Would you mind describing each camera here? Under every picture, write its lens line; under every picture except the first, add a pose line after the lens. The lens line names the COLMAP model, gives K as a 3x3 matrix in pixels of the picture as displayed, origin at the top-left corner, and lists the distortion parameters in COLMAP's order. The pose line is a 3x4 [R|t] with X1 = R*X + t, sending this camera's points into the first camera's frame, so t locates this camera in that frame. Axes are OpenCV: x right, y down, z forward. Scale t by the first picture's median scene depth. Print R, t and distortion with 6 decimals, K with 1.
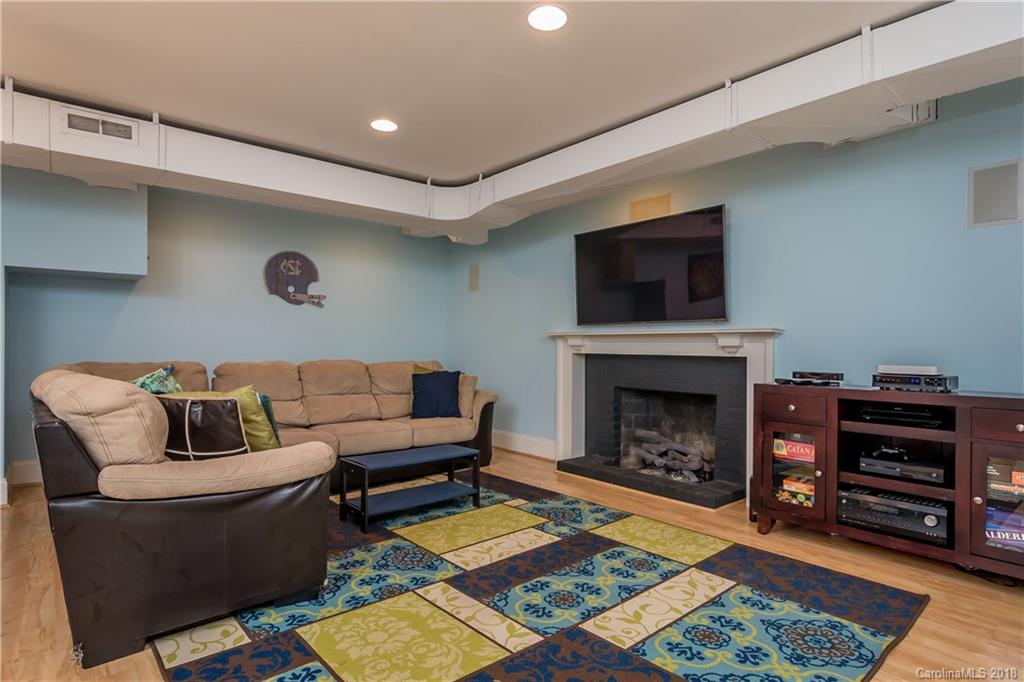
lens RADIAL K [[550.3, 0, 510.9], [0, 550.3, 344.7], [0, 0, 1]] dist [-0.000883, -0.000870]
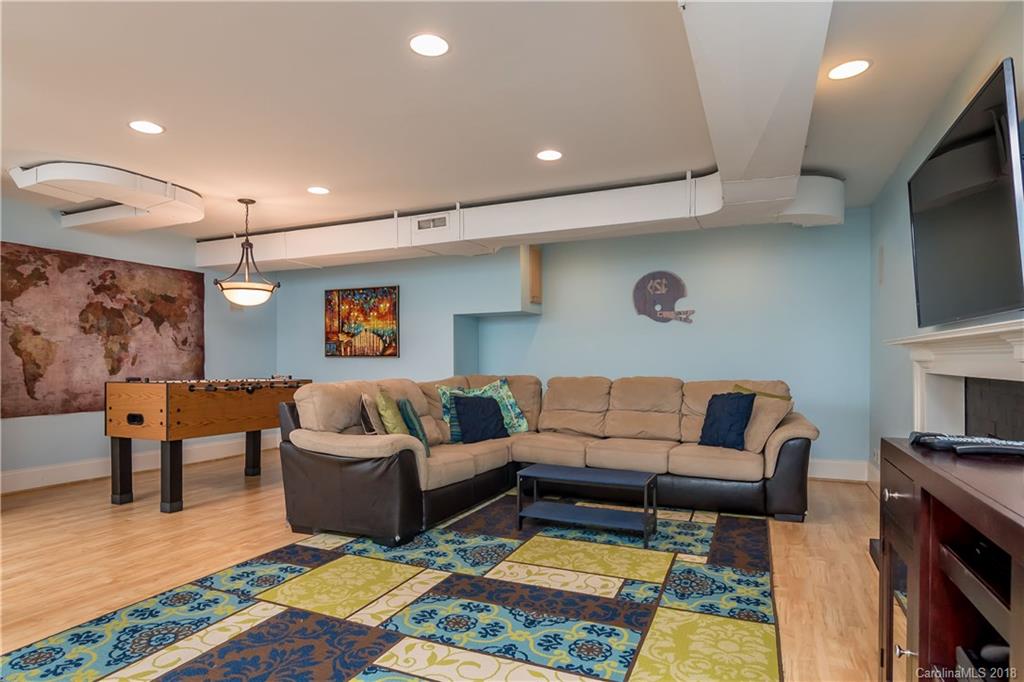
lens RADIAL K [[577.1, 0, 502.8], [0, 577.1, 364.3], [0, 0, 1]] dist [-0.002574, 0.000414]
pose [[0.411606, 0.000474, -0.911362, 0.846568], [0.007513, 0.999964, 0.003913, -0.001584], [0.911331, -0.008458, 0.411587, 0.518758]]
